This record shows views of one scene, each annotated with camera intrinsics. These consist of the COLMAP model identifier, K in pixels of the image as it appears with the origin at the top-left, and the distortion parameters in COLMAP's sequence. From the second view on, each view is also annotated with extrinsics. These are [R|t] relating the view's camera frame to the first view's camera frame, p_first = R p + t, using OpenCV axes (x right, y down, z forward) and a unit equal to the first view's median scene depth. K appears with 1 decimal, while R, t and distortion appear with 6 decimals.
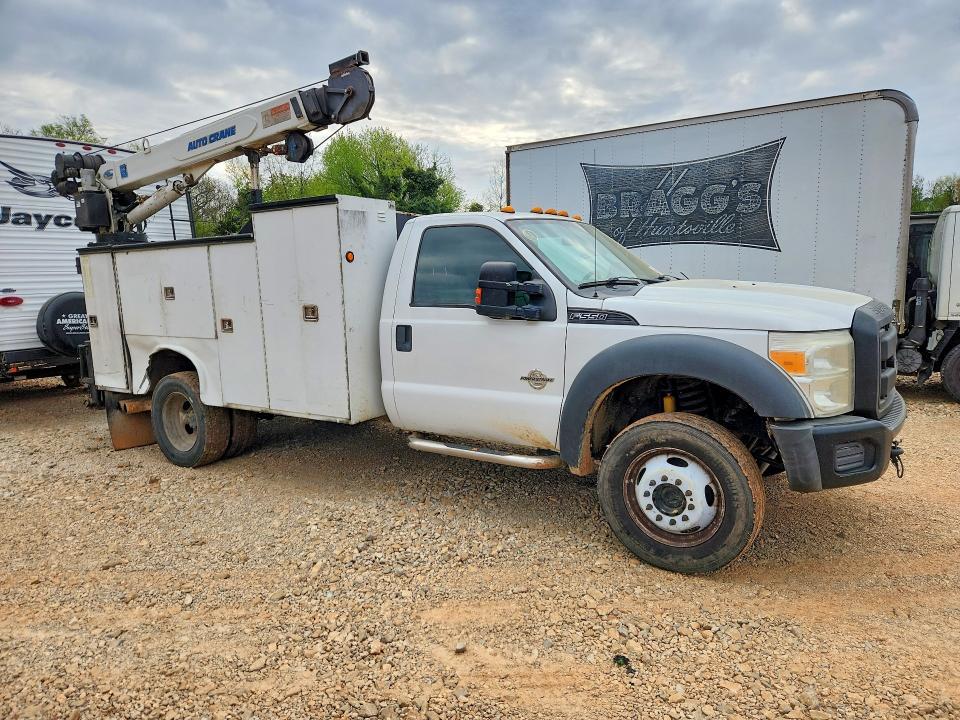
lens RADIAL K [[651.5, 0, 480.0], [0, 651.5, 360.0], [0, 0, 1]] dist [0.024521, -0.001667]
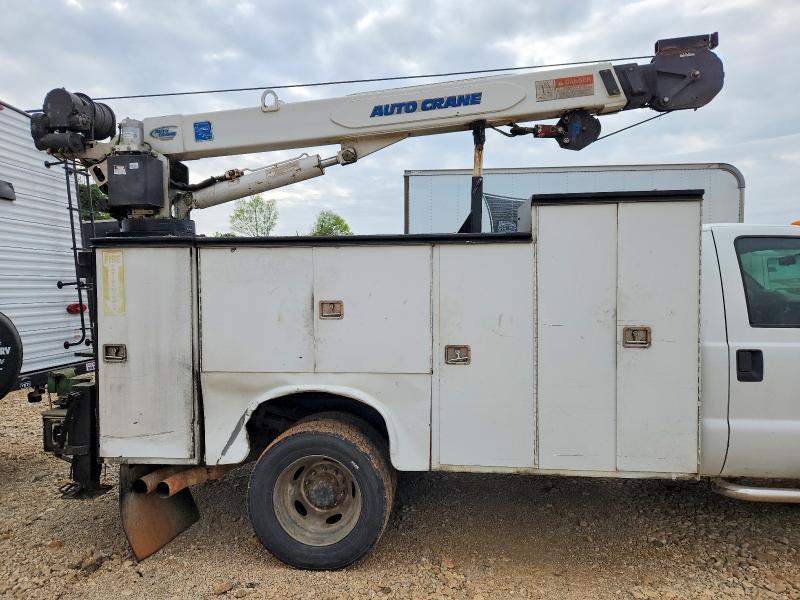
lens RADIAL K [[574.4, 0, 400.0], [0, 574.4, 300.0], [0, 0, 1]] dist [0.019276, -0.002842]
pose [[0.886796, 0.018246, 0.461801, -0.729369], [0.040055, 0.992426, -0.116130, -0.041554], [-0.460423, 0.121481, 0.879348, 0.460445]]
